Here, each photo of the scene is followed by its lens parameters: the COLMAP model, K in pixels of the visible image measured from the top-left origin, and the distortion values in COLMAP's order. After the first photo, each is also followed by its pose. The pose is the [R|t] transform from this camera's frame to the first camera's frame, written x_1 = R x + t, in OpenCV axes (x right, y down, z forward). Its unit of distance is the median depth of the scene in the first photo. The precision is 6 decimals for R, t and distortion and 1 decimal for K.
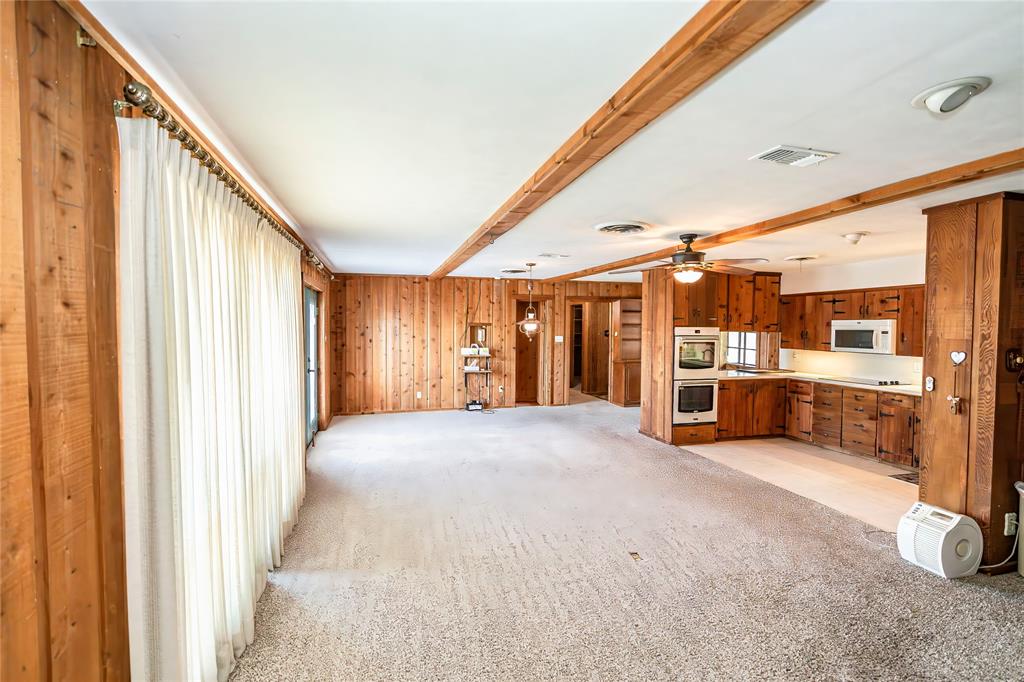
lens RADIAL K [[469.4, 0, 511.2], [0, 469.4, 342.3], [0, 0, 1]] dist [-0.005965, 0.000442]
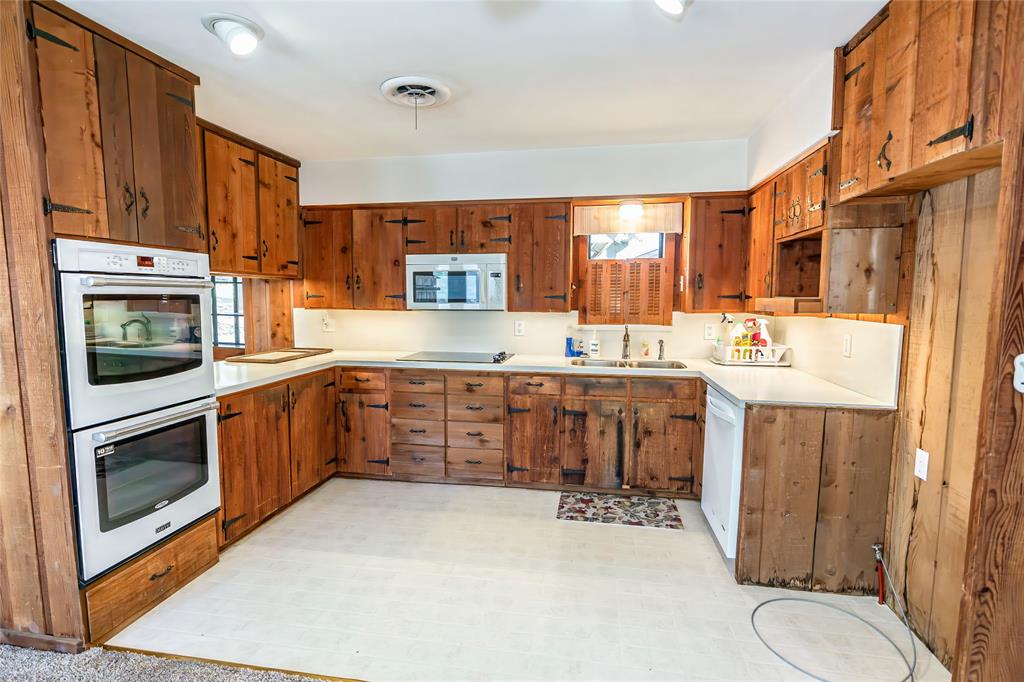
lens RADIAL K [[492.6, 0, 511.8], [0, 492.6, 342.8], [0, 0, 1]] dist [-0.007640, 0.000364]
pose [[0.434012, -0.091535, 0.896245, 0.201070], [0.030966, 0.995753, 0.086702, 0.010753], [-0.900375, -0.009877, 0.435003, 0.628870]]
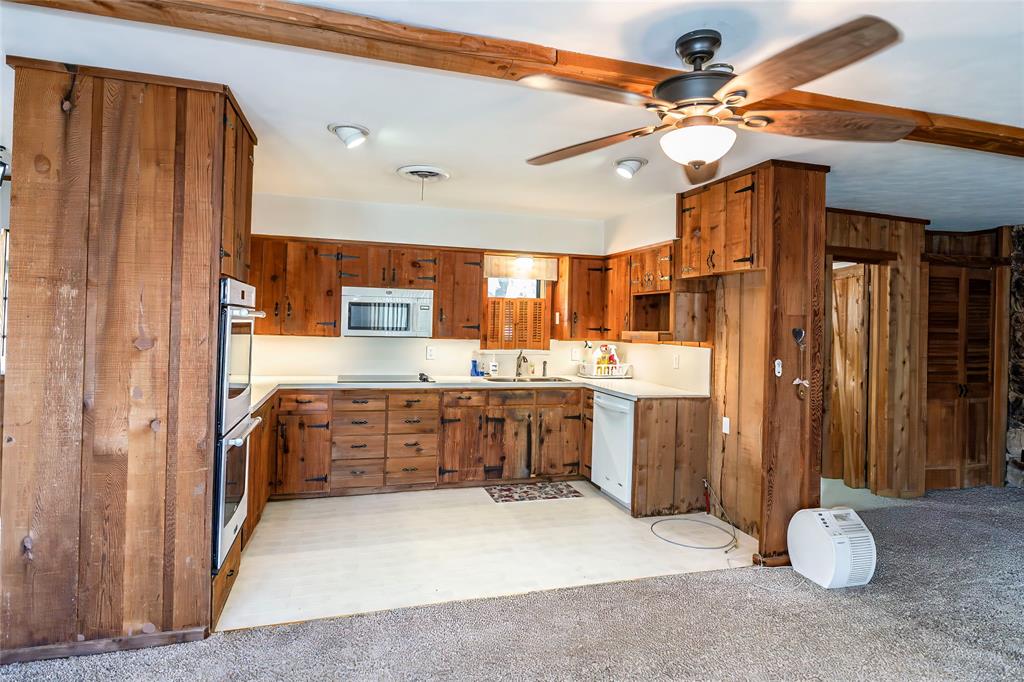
lens RADIAL K [[547.3, 0, 513.4], [0, 547.3, 318.4], [0, 0, 1]] dist [-0.002816, 0.000305]
pose [[-0.015315, 0.002335, 0.999880, -0.045105], [0.008894, 0.999958, -0.002199, -0.001162], [-0.999843, 0.008860, -0.015335, 0.786169]]
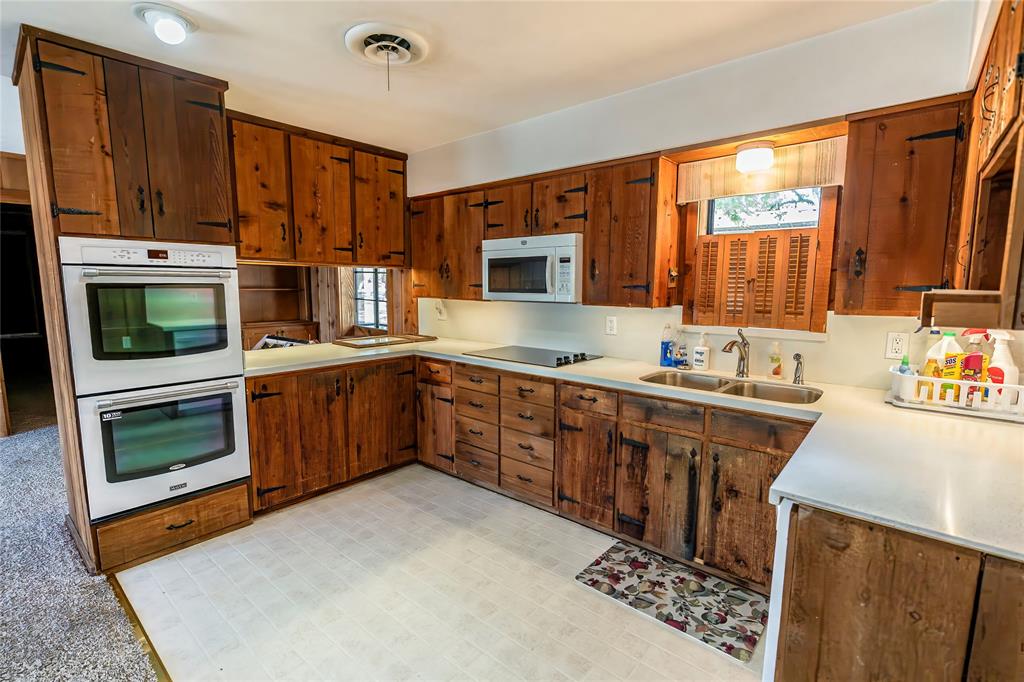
lens RADIAL K [[469.4, 0, 511.2], [0, 469.4, 342.3], [0, 0, 1]] dist [-0.005965, 0.000442]
pose [[0.834856, -0.071706, 0.545778, 0.420584], [0.020108, 0.994790, 0.099941, 0.013922], [-0.550101, -0.072462, 0.831949, 0.543219]]
